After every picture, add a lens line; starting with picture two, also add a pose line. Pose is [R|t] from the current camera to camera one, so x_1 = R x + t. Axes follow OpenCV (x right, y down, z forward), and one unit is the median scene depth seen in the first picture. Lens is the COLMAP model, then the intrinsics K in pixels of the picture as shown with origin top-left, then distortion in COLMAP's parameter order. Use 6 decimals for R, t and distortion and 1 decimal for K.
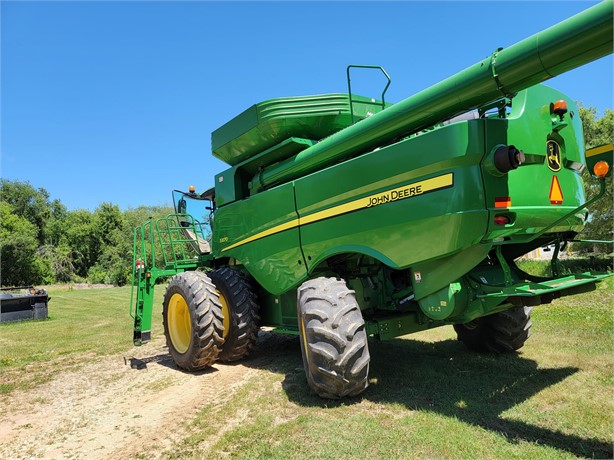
lens RADIAL K [[423.4, 0, 307.0], [0, 423.4, 230.0], [0, 0, 1]] dist [0.052003, -0.004865]
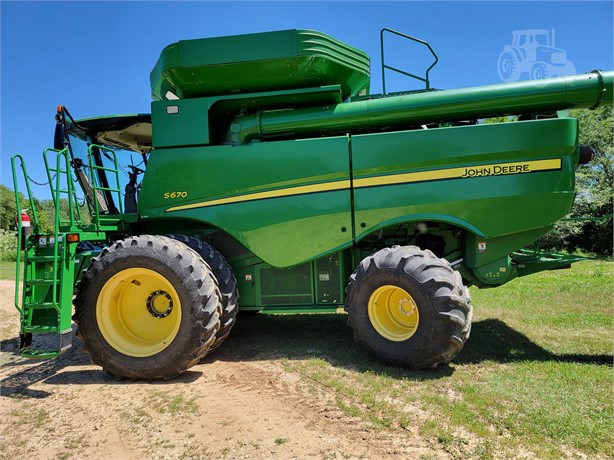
lens RADIAL K [[423.4, 0, 307.0], [0, 423.4, 230.0], [0, 0, 1]] dist [0.052003, -0.004865]
pose [[0.720150, 0.060525, 0.691173, -0.721716], [-0.077933, 0.996940, -0.006101, 0.093735], [-0.689428, -0.049471, 0.722663, 0.435381]]
